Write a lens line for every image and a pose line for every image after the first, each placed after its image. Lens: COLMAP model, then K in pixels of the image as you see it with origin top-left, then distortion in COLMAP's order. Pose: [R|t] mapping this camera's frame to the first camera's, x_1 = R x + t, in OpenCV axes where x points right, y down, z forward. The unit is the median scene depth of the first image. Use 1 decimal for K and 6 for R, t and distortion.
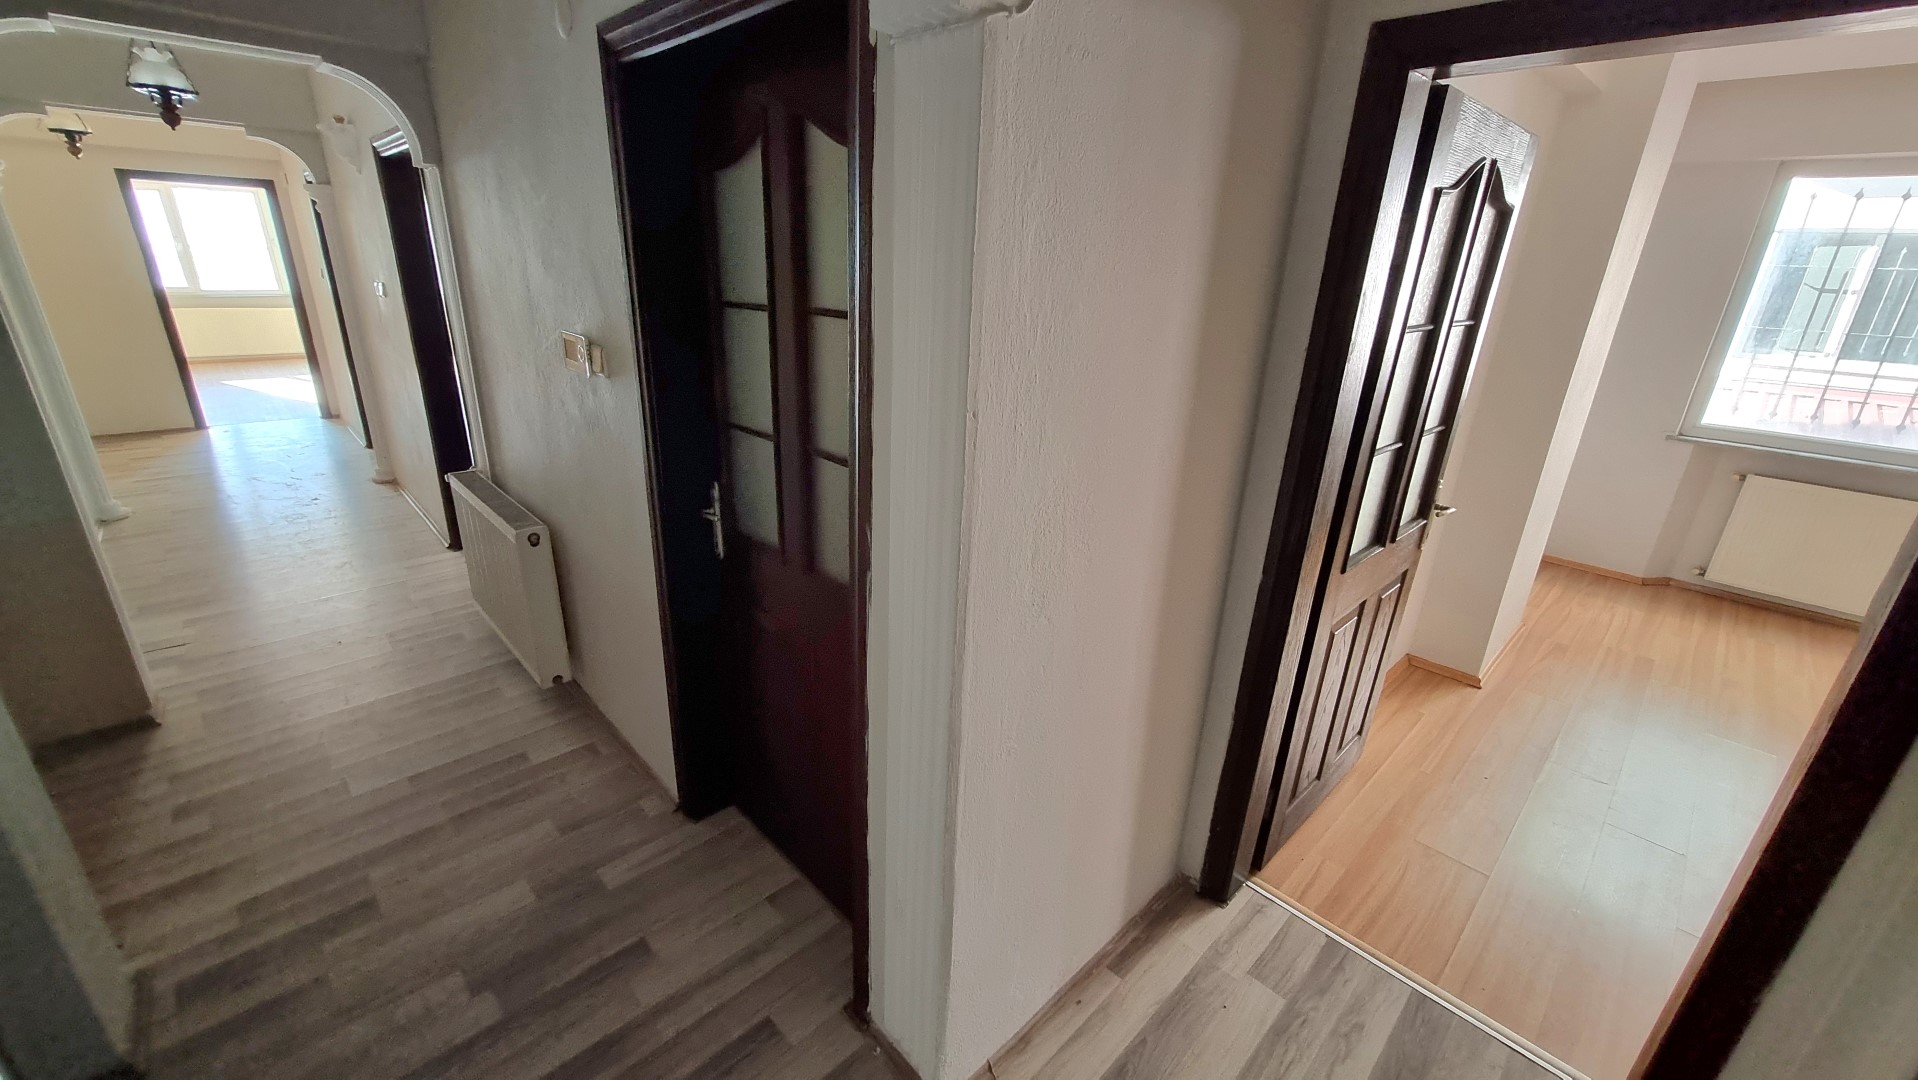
lens RADIAL K [[754.0, 0, 943.0], [0, 754.0, 525.9], [0, 0, 1]] dist [0.002662, -0.002707]
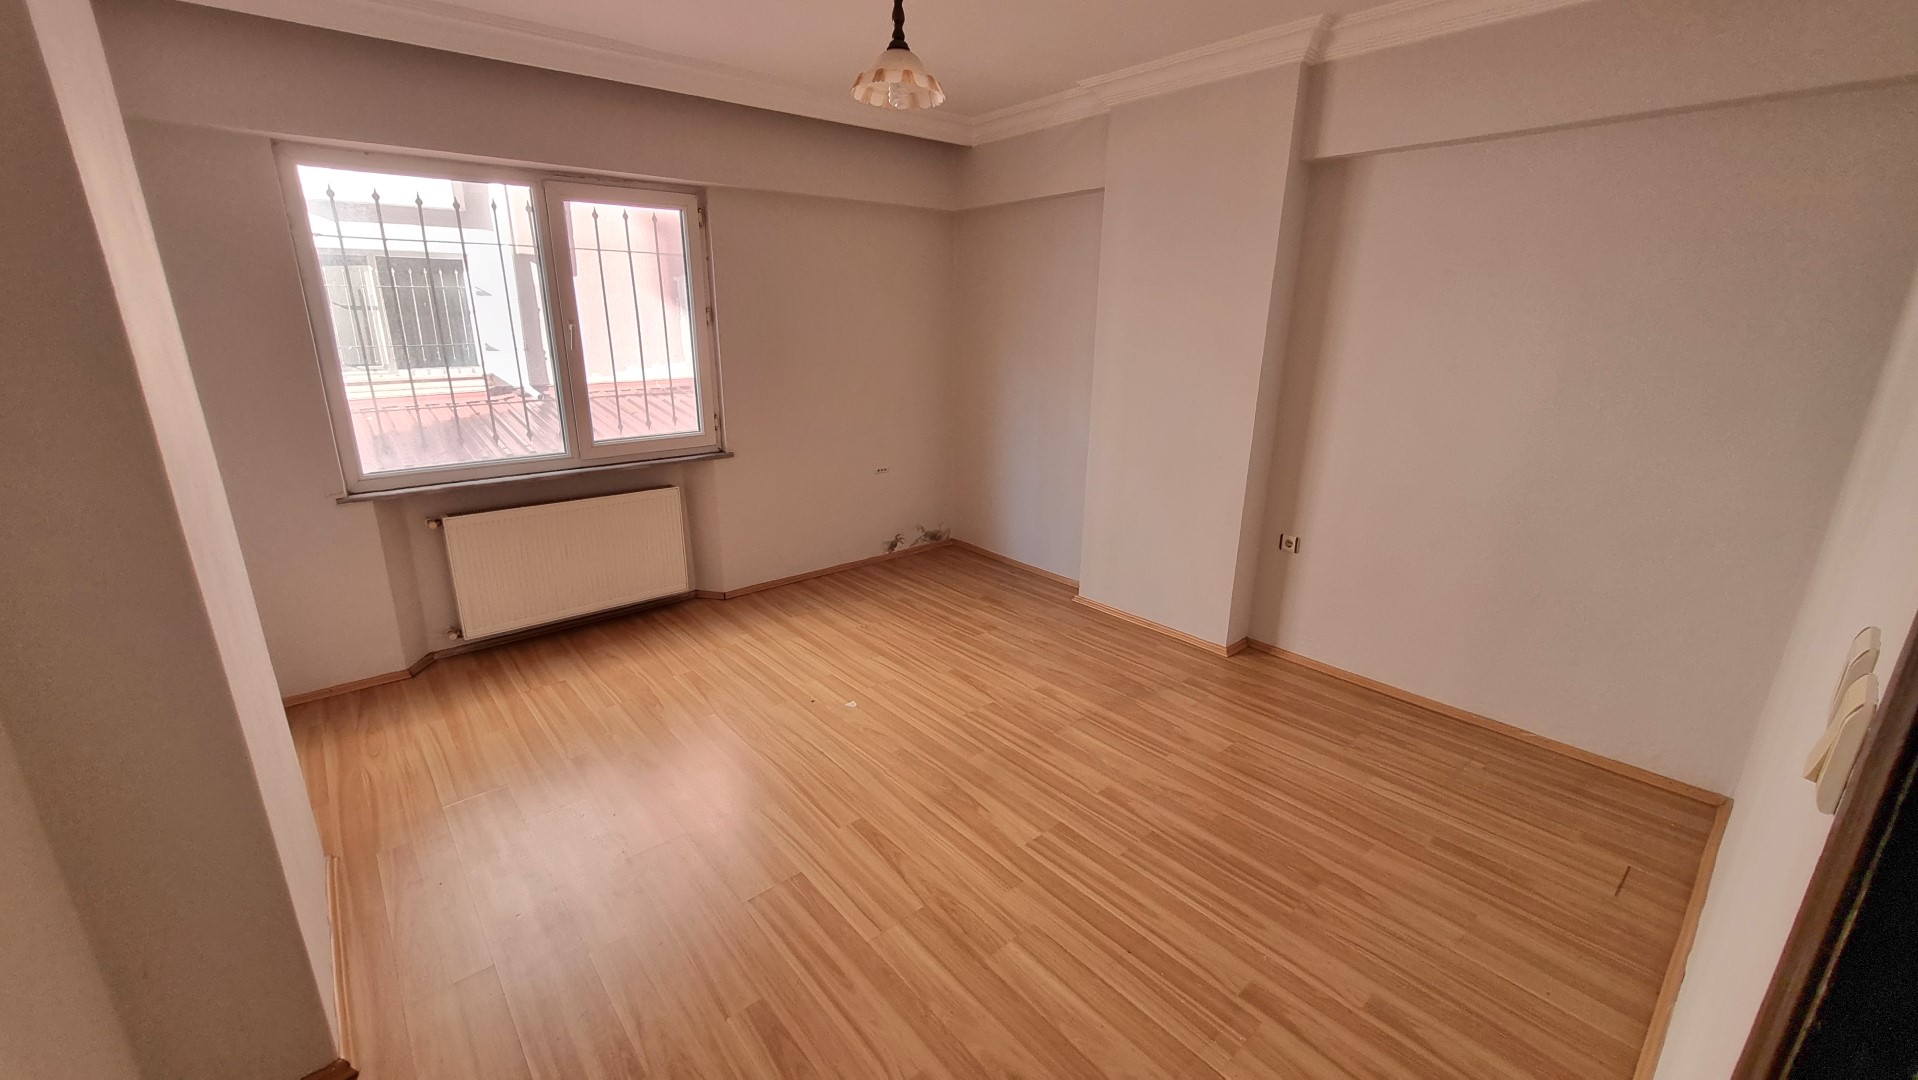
lens RADIAL K [[754.0, 0, 941.9], [0, 754.0, 536.6], [0, 0, 1]] dist [0.002662, -0.002707]
pose [[0.055068, -0.322302, 0.945034, 0.264398], [0.329477, 0.899323, 0.287513, -0.104322], [-0.942556, 0.295534, 0.155715, 0.318420]]
